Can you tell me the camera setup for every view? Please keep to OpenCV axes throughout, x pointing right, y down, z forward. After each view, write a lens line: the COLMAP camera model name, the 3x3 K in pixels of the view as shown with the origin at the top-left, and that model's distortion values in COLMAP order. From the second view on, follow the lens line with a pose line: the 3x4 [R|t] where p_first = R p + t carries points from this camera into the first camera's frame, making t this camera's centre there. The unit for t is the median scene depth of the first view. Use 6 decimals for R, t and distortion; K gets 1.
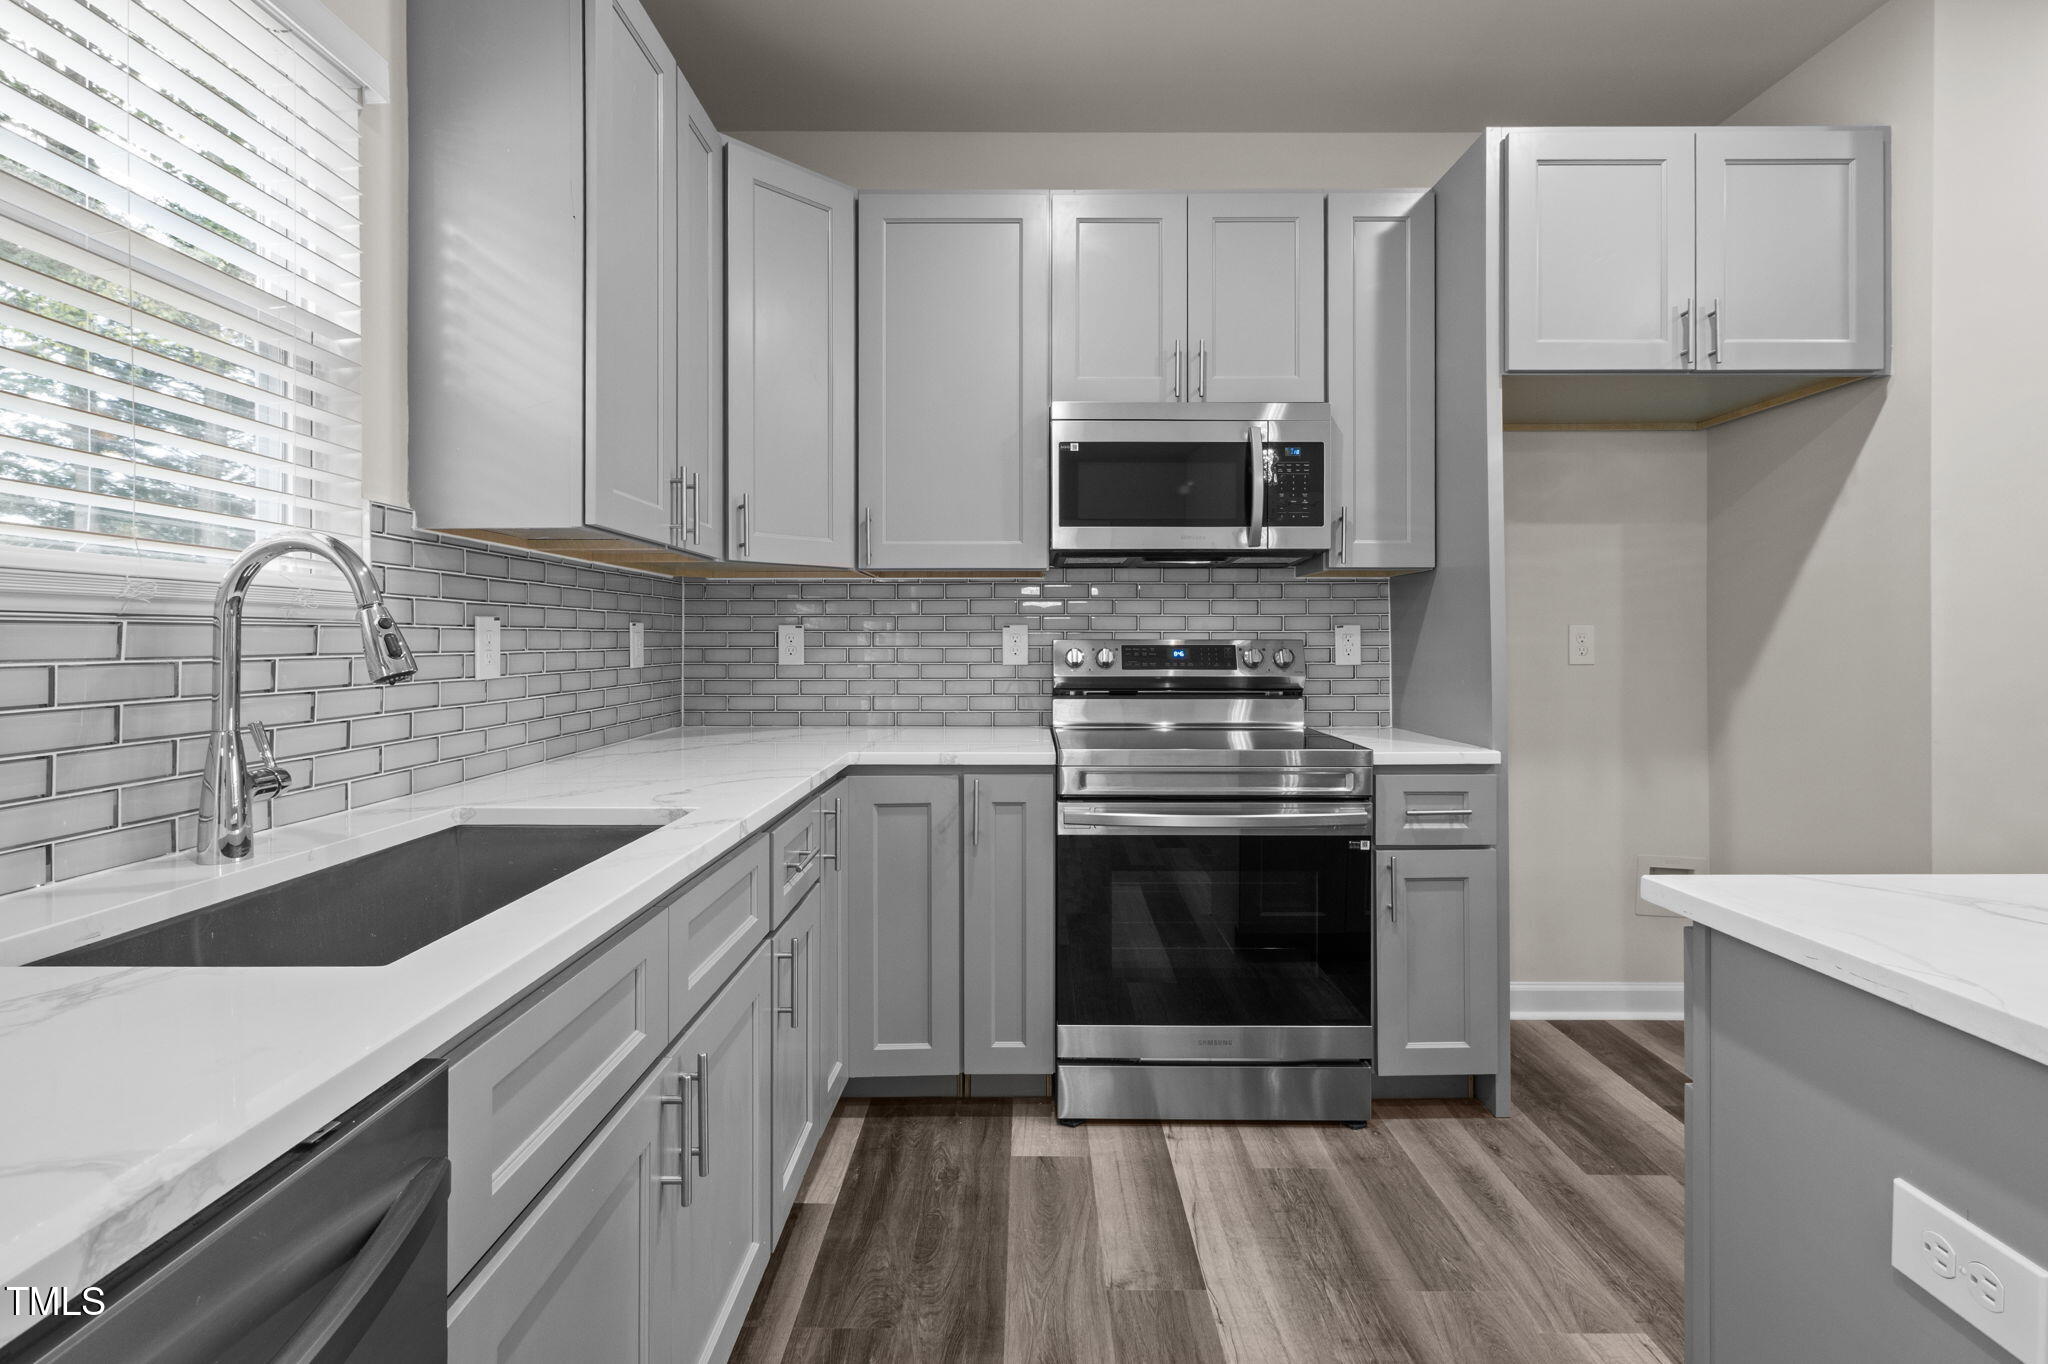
lens RADIAL K [[932.3, 0, 1023.0], [0, 932.3, 641.8], [0, 0, 1]] dist [-0.001576, 0.000055]
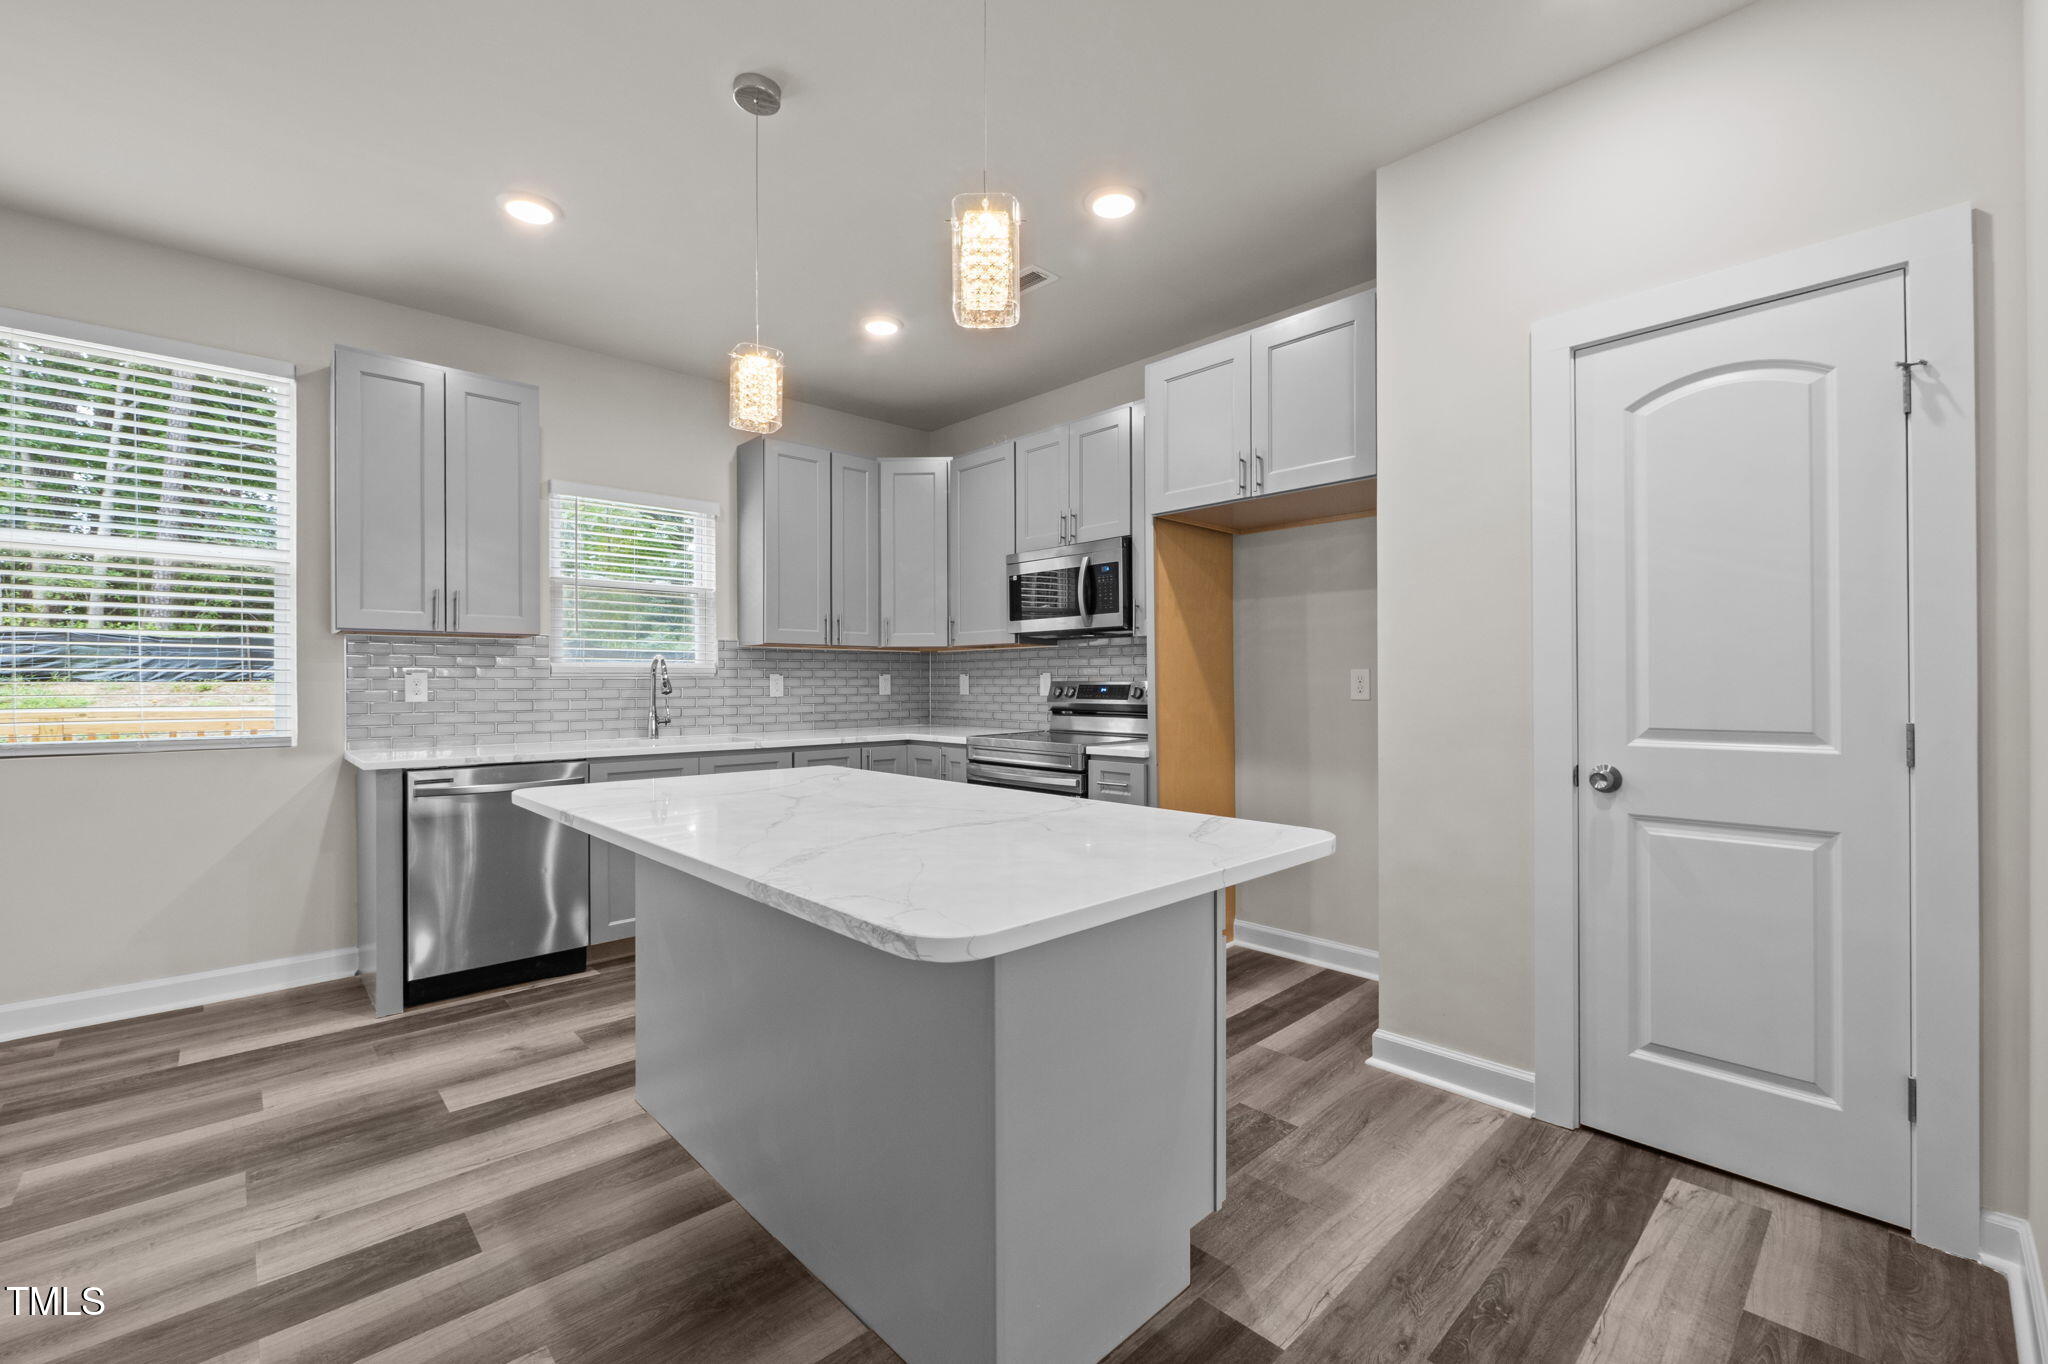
lens RADIAL K [[859.1, 0, 1024.0], [0, 859.1, 682.0], [0, 0, 1]] dist [-0.003103, 0.000124]
pose [[0.690842, -0.001294, -0.723005, 1.438520], [0.001926, 0.999998, 0.000051, -0.001940], [0.723003, -0.001428, 0.690843, -0.187773]]
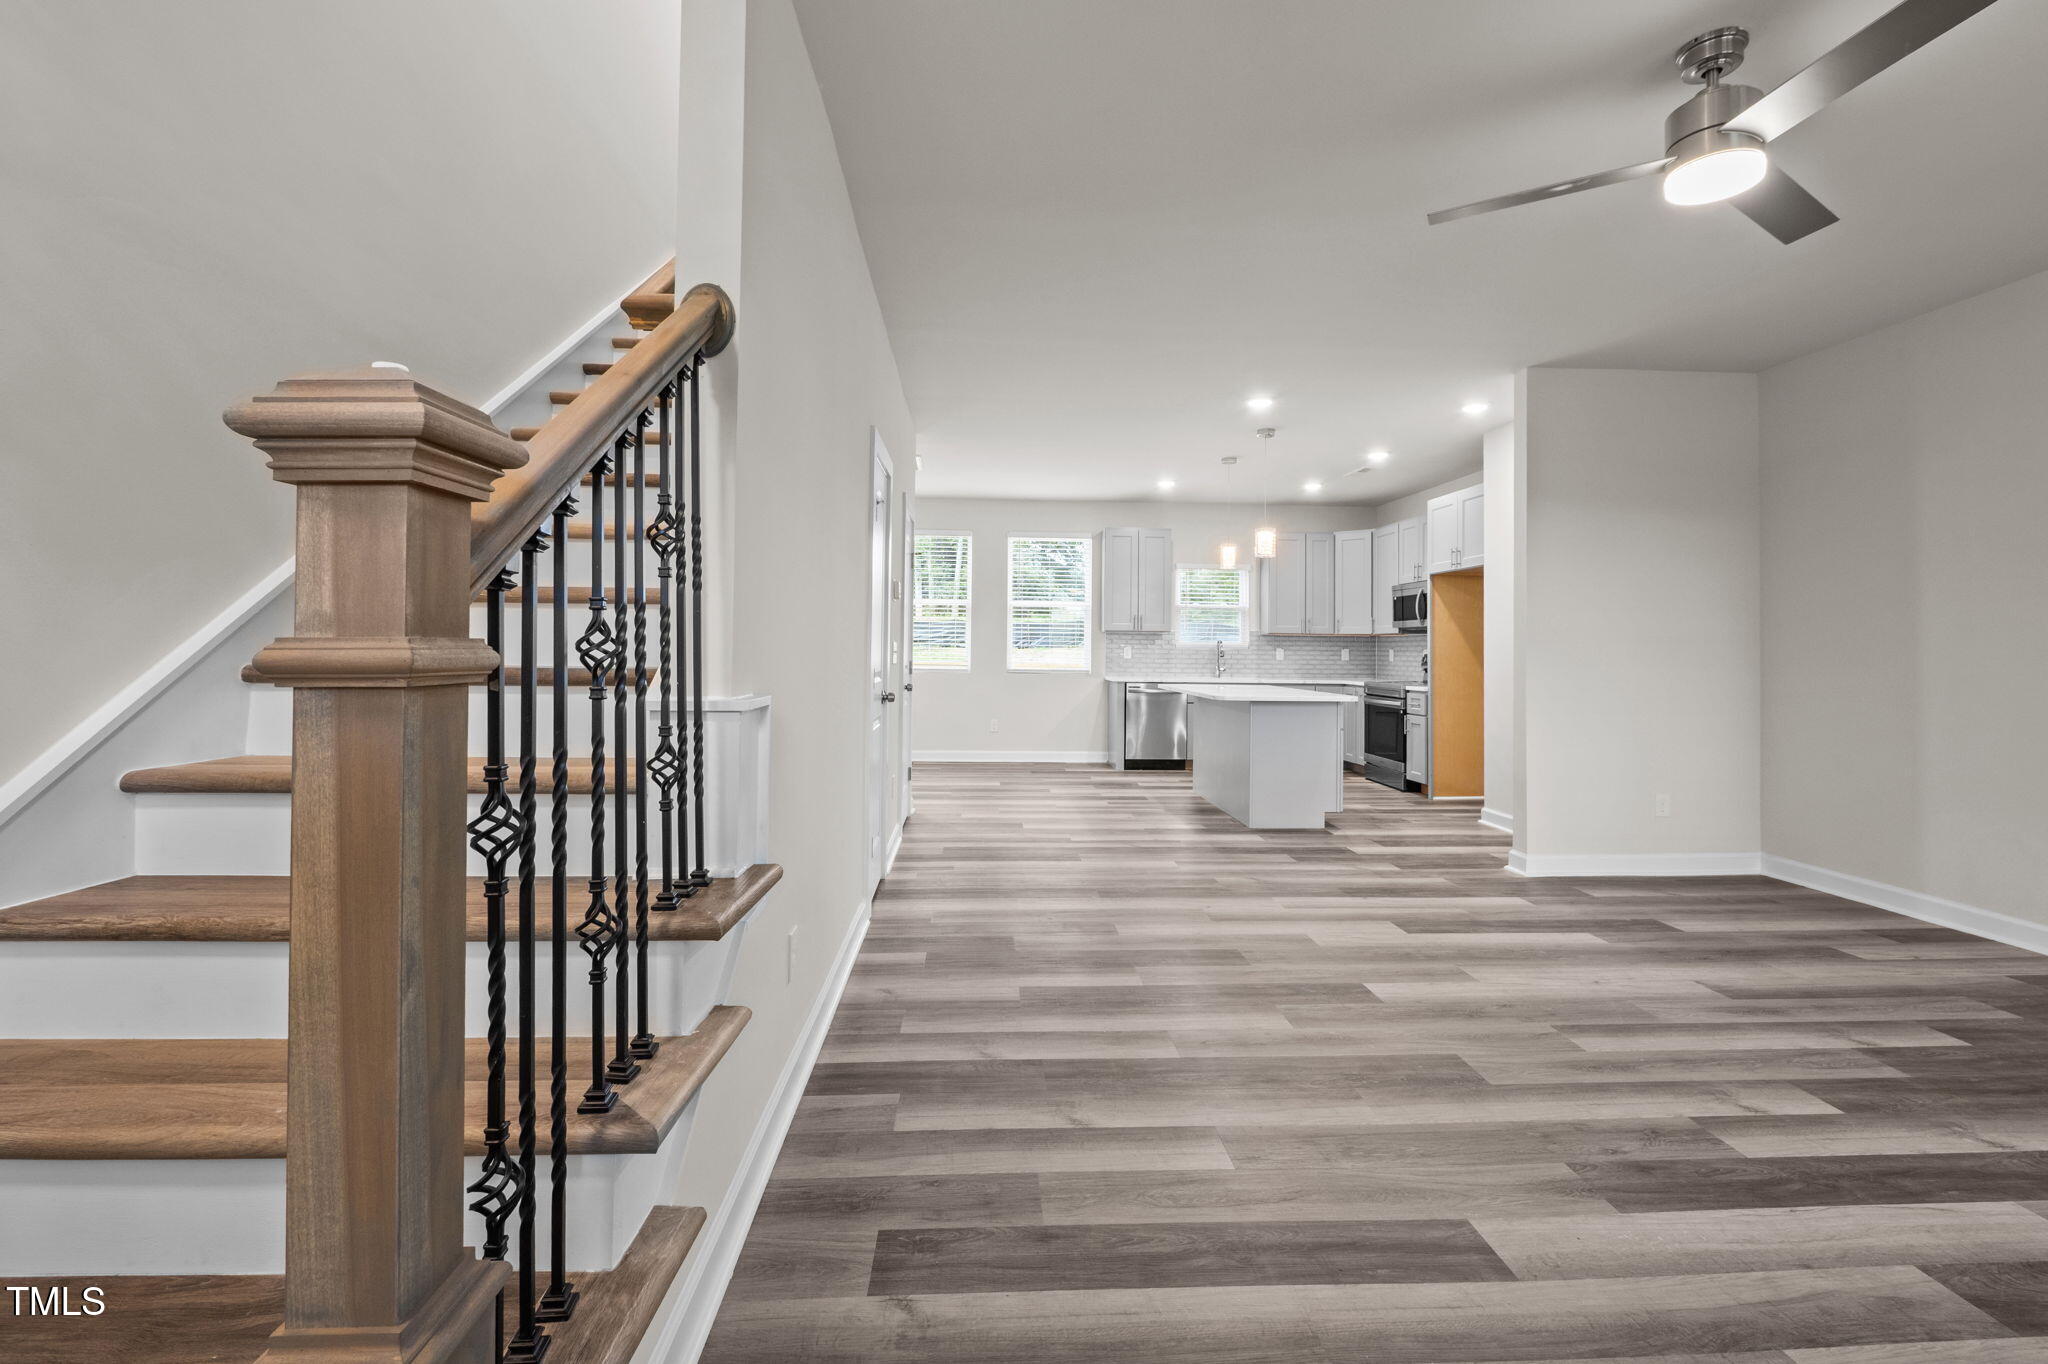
lens RADIAL K [[876.1, 0, 1027.3], [0, 876.1, 669.4], [0, 0, 1]] dist [-0.003534, -0.000359]
pose [[0.062960, 0.022282, -0.997767, 3.524910], [-0.010379, 0.999711, 0.021671, -0.000576], [0.997962, 0.008992, 0.063173, -0.619655]]
